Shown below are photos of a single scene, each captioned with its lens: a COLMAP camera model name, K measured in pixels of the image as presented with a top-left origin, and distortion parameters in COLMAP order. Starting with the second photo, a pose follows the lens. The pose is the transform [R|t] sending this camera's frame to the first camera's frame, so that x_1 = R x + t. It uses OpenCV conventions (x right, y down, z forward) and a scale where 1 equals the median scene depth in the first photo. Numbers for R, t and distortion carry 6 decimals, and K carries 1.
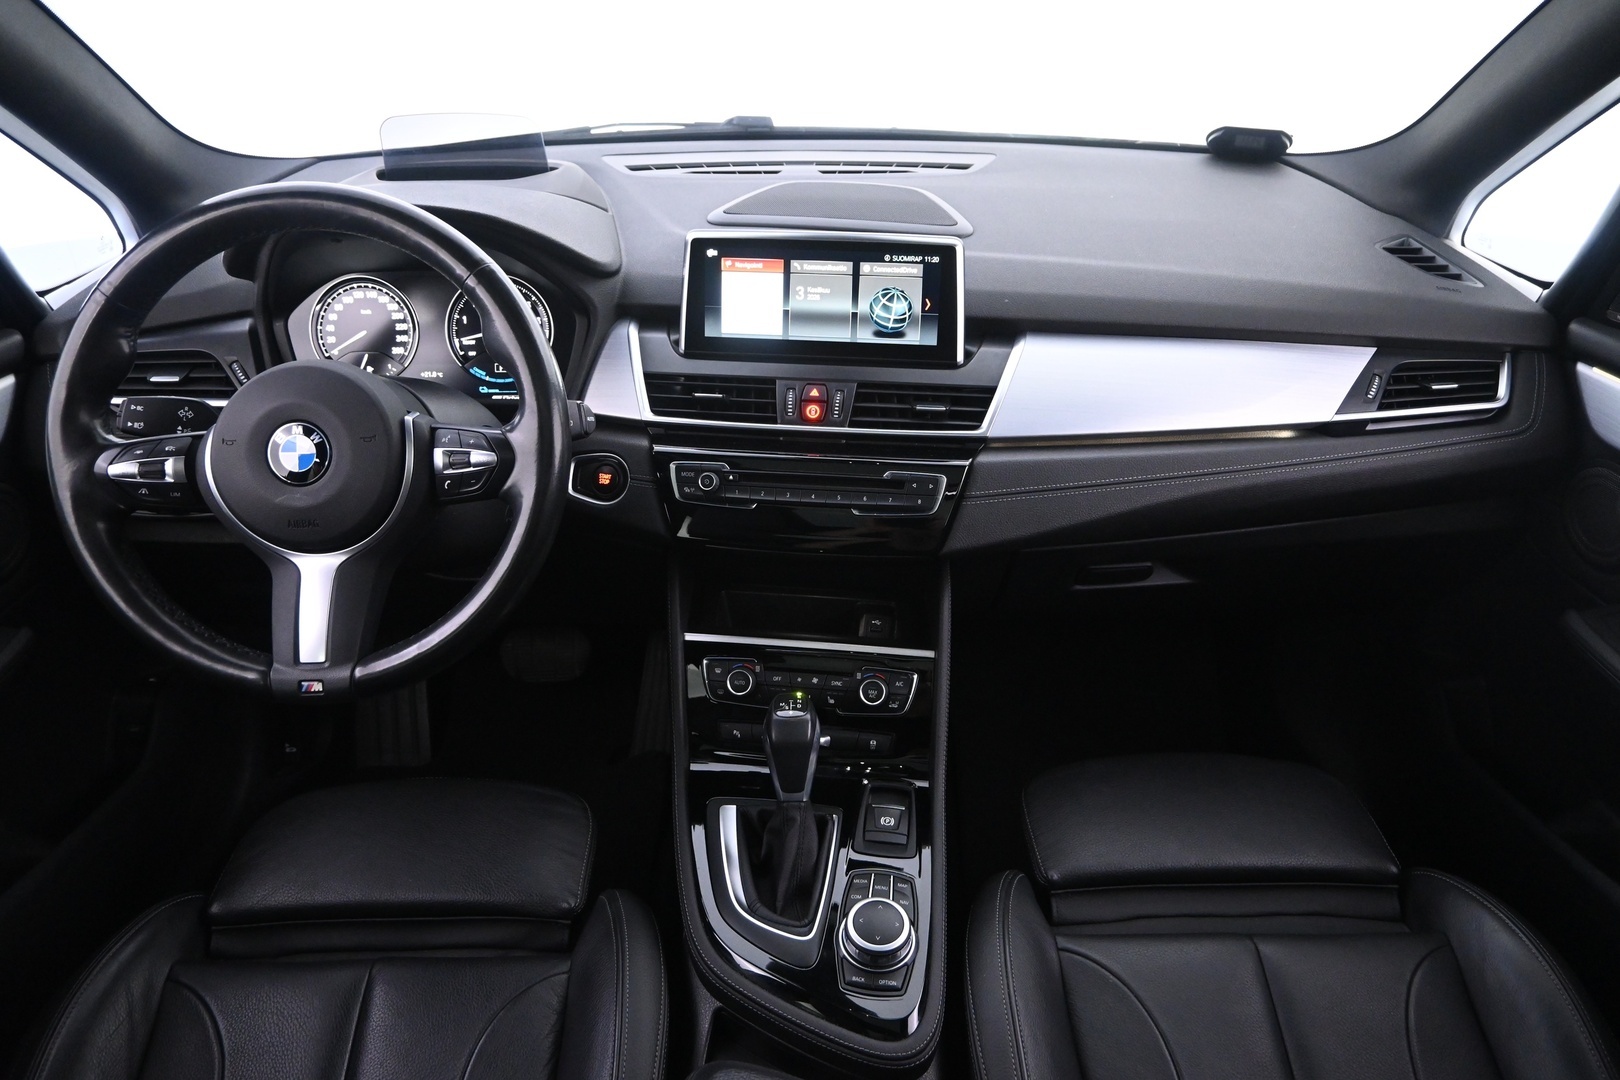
lens RADIAL K [[1102.4, 0, 807.9], [0, 1102.4, 536.4], [0, 0, 1]] dist [-0.029170, -0.000263]
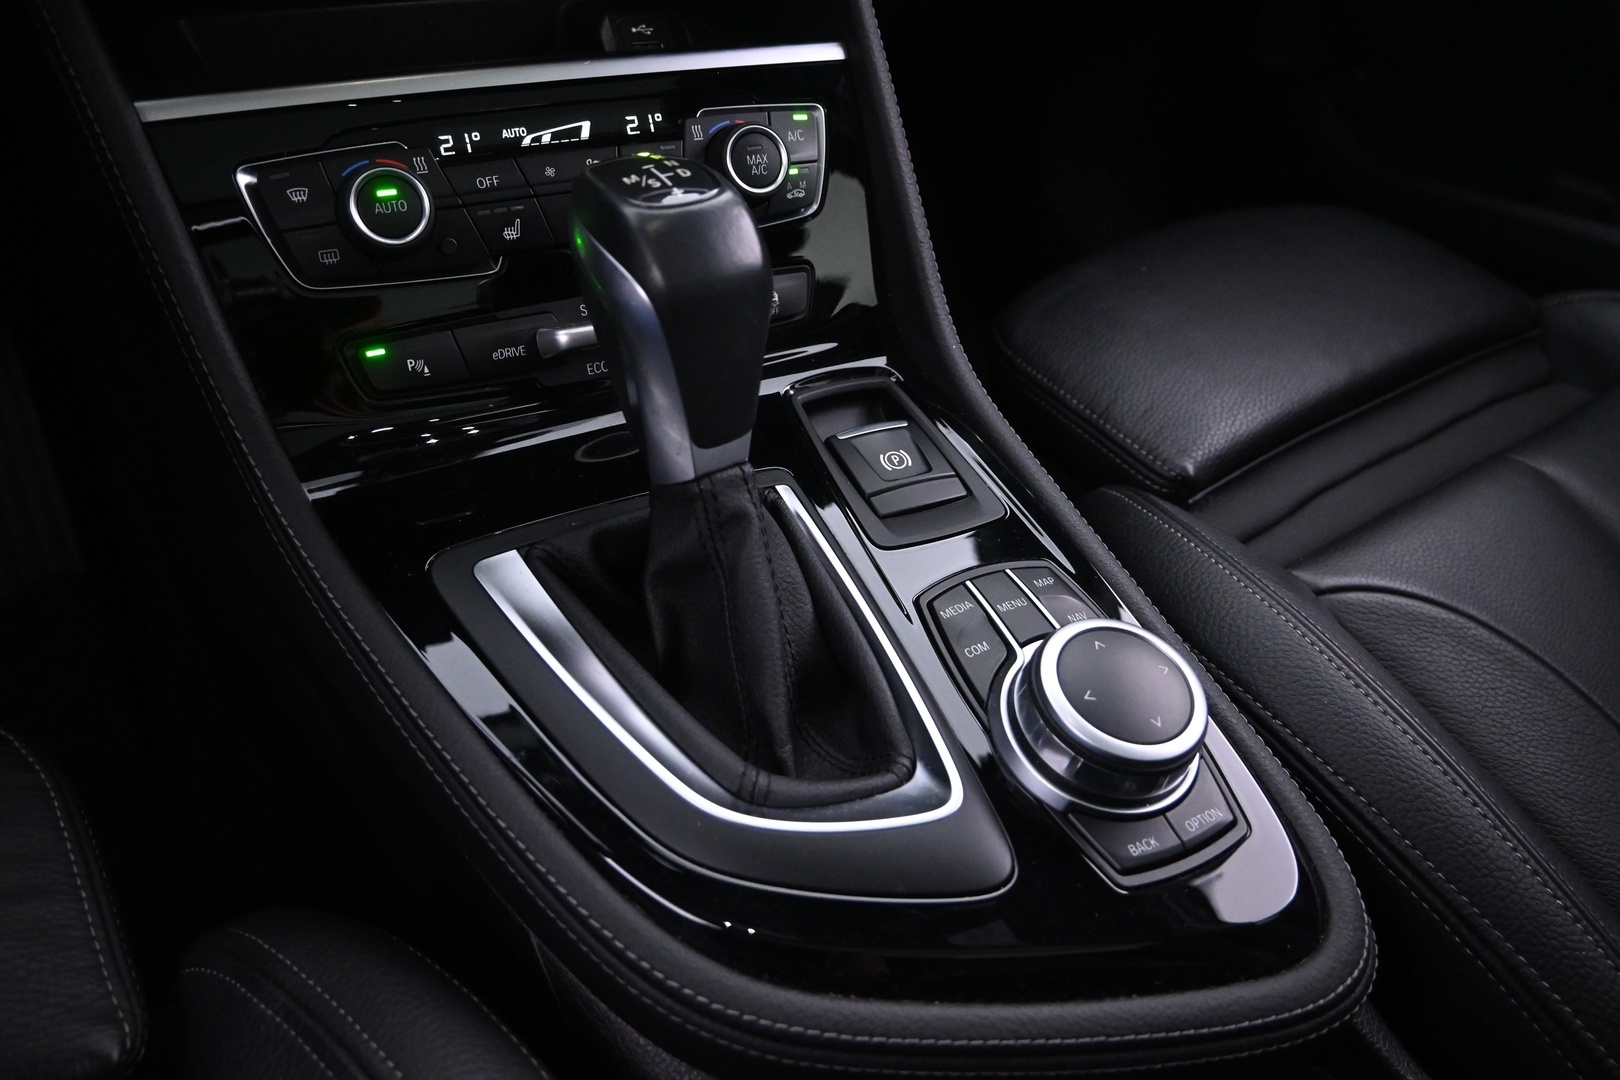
lens RADIAL K [[1151.9, 0, 808.7], [0, 1151.9, 543.7], [0, 0, 1]] dist [-0.008276, -0.002762]
pose [[0.816597, -0.323214, 0.478227, -0.166461], [0.195978, 0.934555, 0.296985, 0.158752], [-0.542919, -0.148795, 0.826498, 0.674302]]
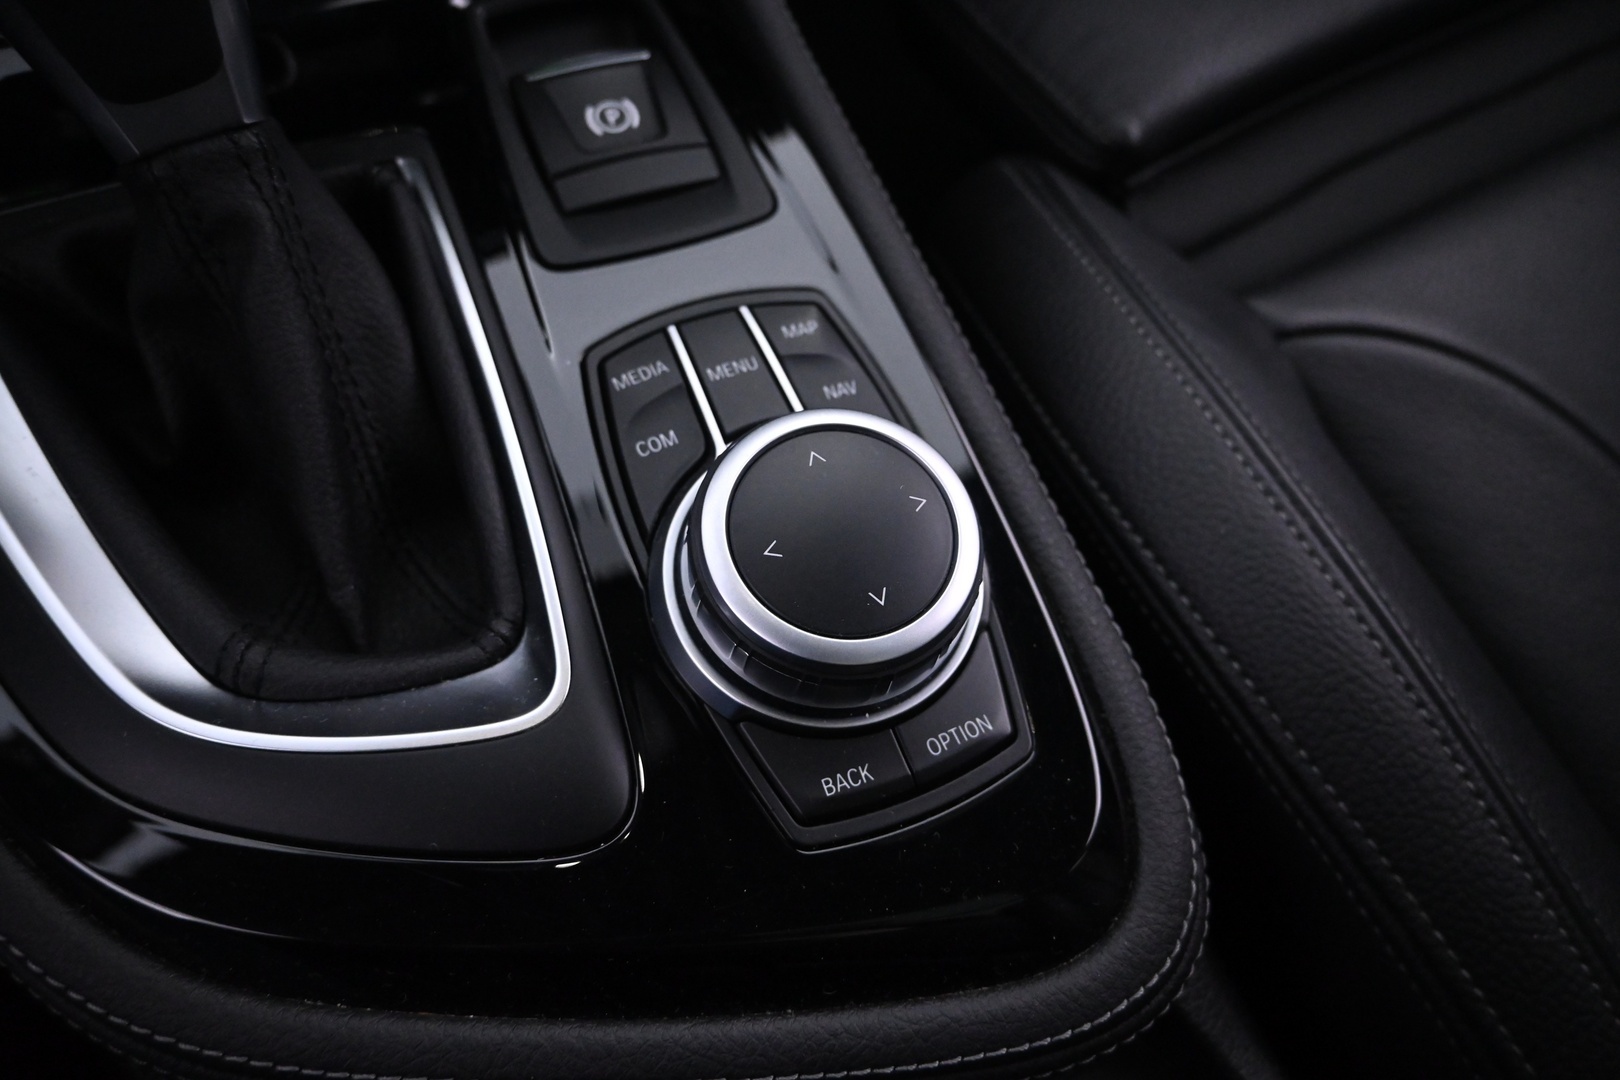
lens RADIAL K [[1151.9, 0, 812.5], [0, 1151.9, 544.0], [0, 0, 1]] dist [-0.008276, -0.002762]
pose [[0.855909, -0.417675, 0.304904, -0.011370], [0.196244, 0.807851, 0.555755, 0.202324], [-0.478443, -0.415840, 0.773414, 0.738903]]
